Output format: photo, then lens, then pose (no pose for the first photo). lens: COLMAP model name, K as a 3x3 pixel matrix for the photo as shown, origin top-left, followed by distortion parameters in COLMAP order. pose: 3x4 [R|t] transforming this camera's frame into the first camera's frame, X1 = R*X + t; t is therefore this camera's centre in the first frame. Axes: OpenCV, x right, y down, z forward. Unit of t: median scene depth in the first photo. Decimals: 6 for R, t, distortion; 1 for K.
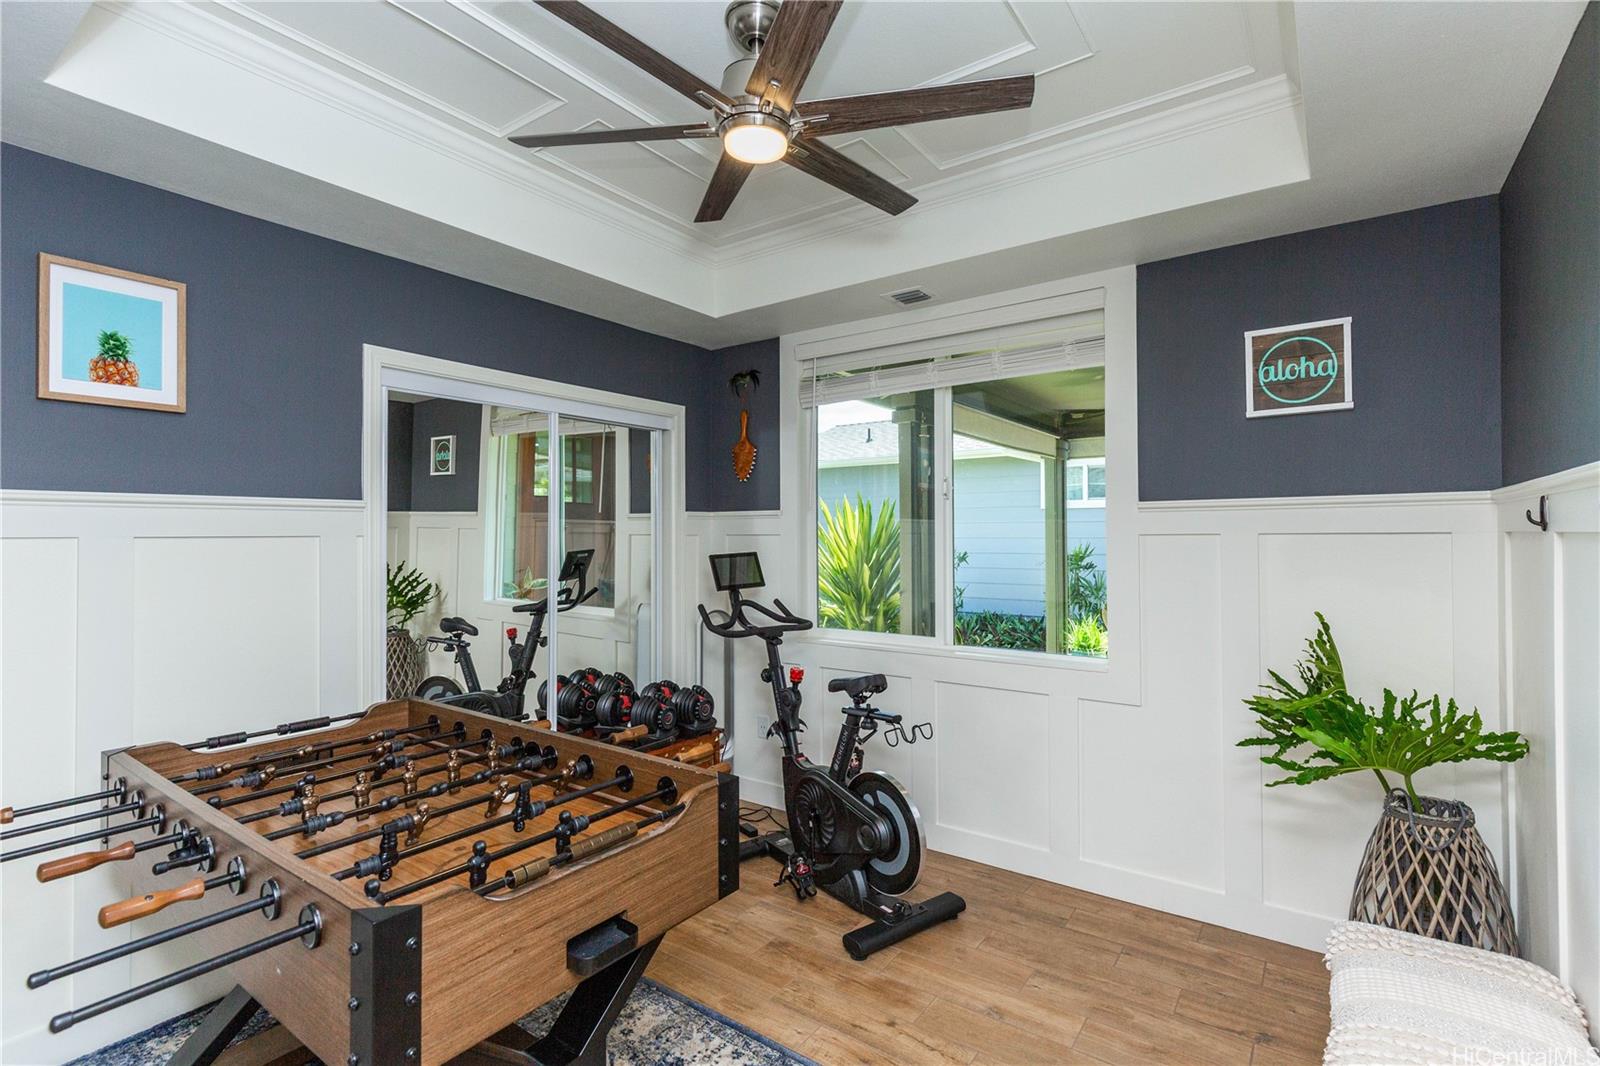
lens RADIAL K [[734.3, 0, 792.6], [0, 734.3, 526.8], [0, 0, 1]] dist [-0.000406, -0.000278]
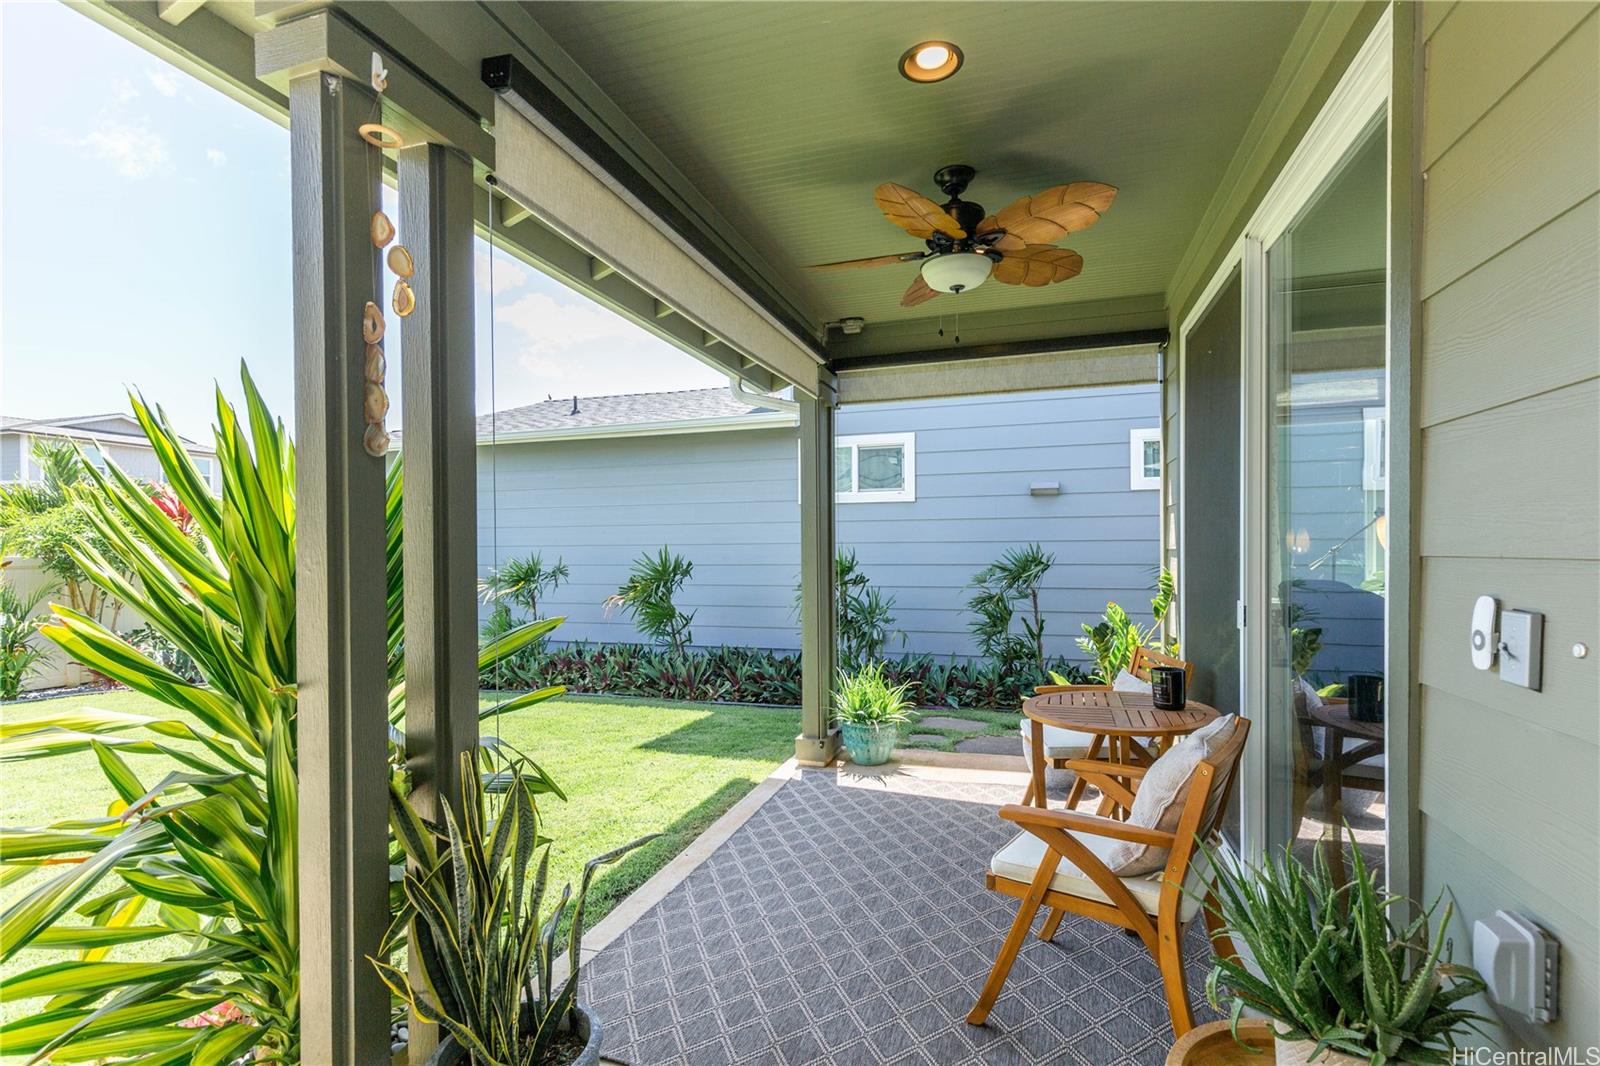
lens RADIAL K [[734.3, 0, 800.2], [0, 734.3, 543.6], [0, 0, 1]] dist [-0.000406, -0.000278]
pose [[0.947331, -0.004107, 0.320231, 0.118195], [0.002109, 0.999976, 0.006584, 0.012657], [-0.320251, -0.005562, 0.947317, 0.339627]]
